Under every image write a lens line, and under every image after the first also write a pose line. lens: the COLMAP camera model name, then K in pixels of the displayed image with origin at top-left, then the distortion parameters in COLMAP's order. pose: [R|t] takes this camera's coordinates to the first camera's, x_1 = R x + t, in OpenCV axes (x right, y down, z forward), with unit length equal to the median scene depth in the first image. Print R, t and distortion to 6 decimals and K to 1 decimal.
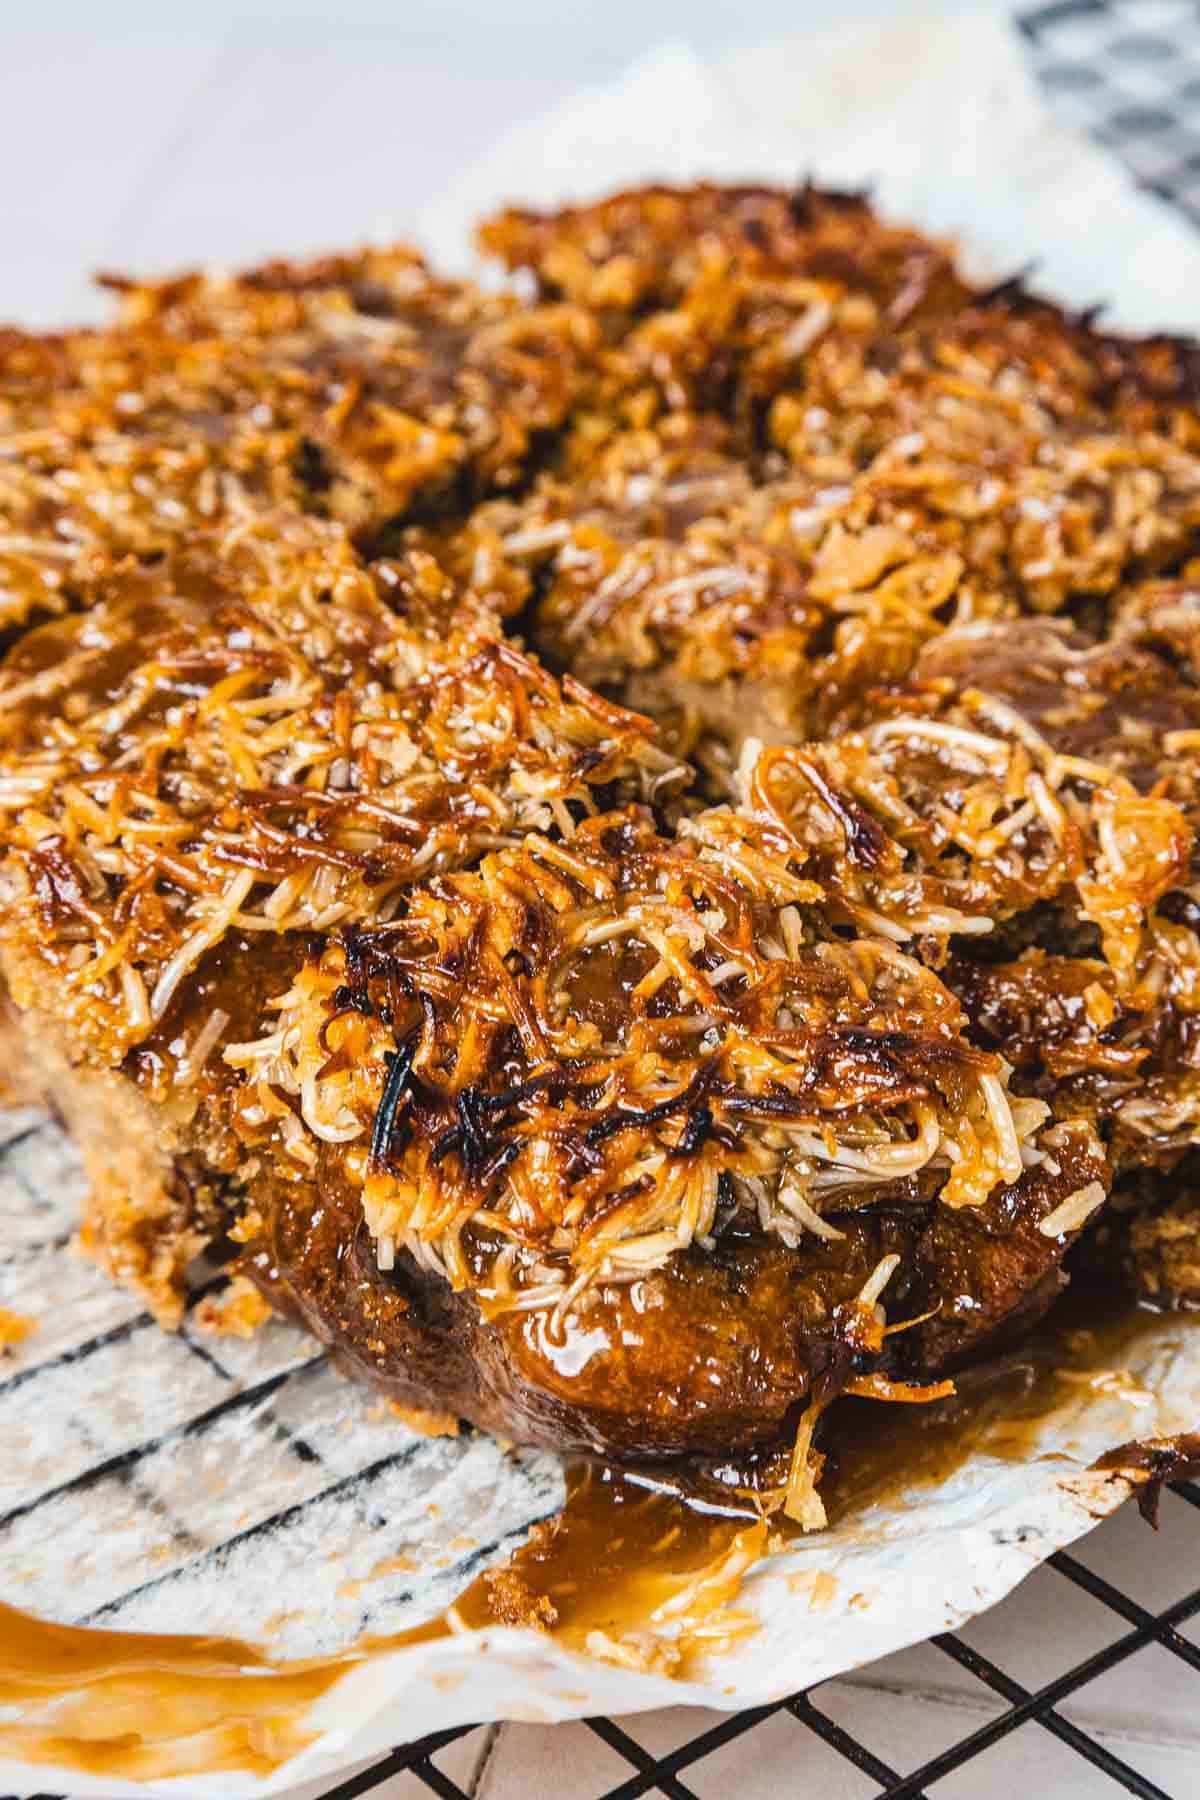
lens RADIAL K [[4168.4, 0, 600.0], [0, 4168.4, 900.0], [0, 0, 1]] dist [-0.036179, 0.034494]
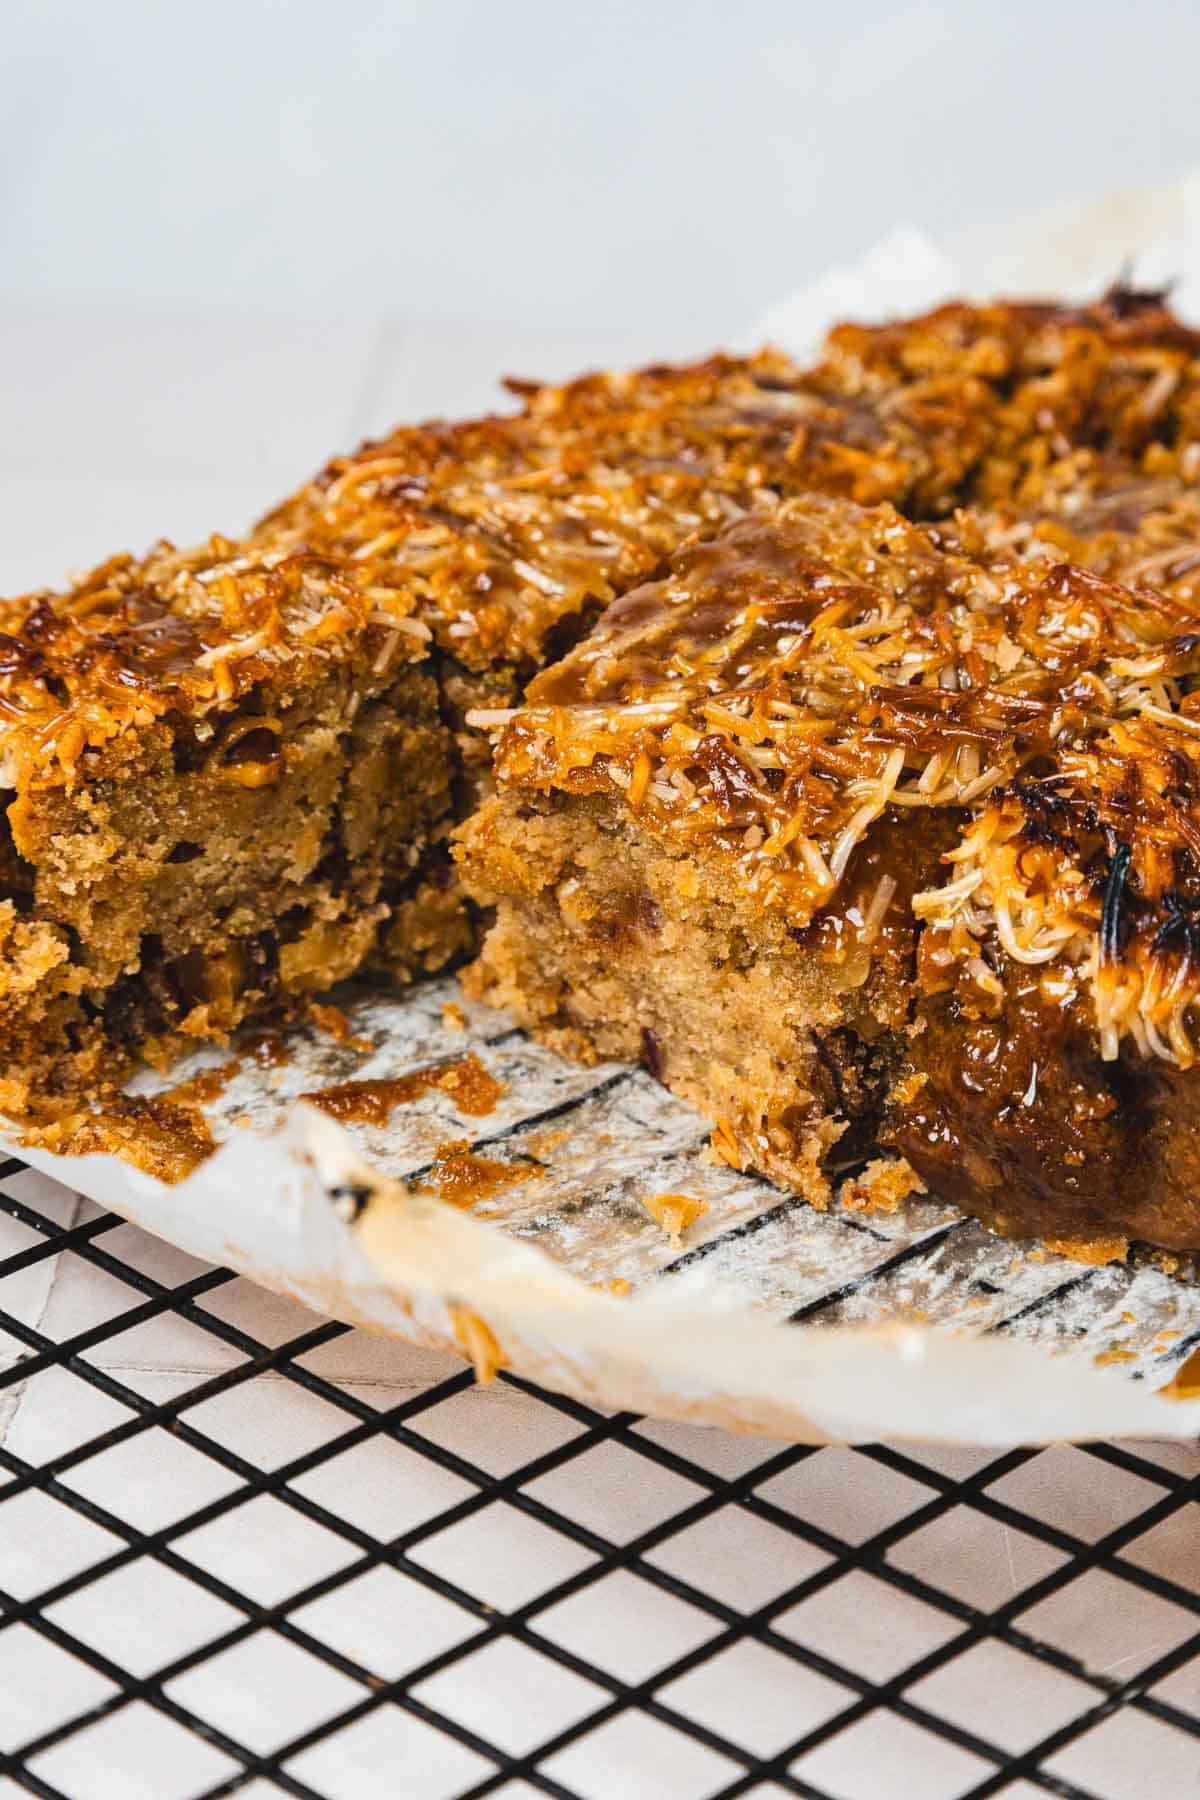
lens RADIAL K [[4168.4, 0, 600.0], [0, 4168.4, 900.0], [0, 0, 1]] dist [-0.036179, 0.034494]
pose [[0.993502, -0.061192, 0.095961, -0.264675], [0.074750, 0.986642, -0.144744, 0.180471], [-0.085822, 0.150976, 0.984805, -0.063658]]
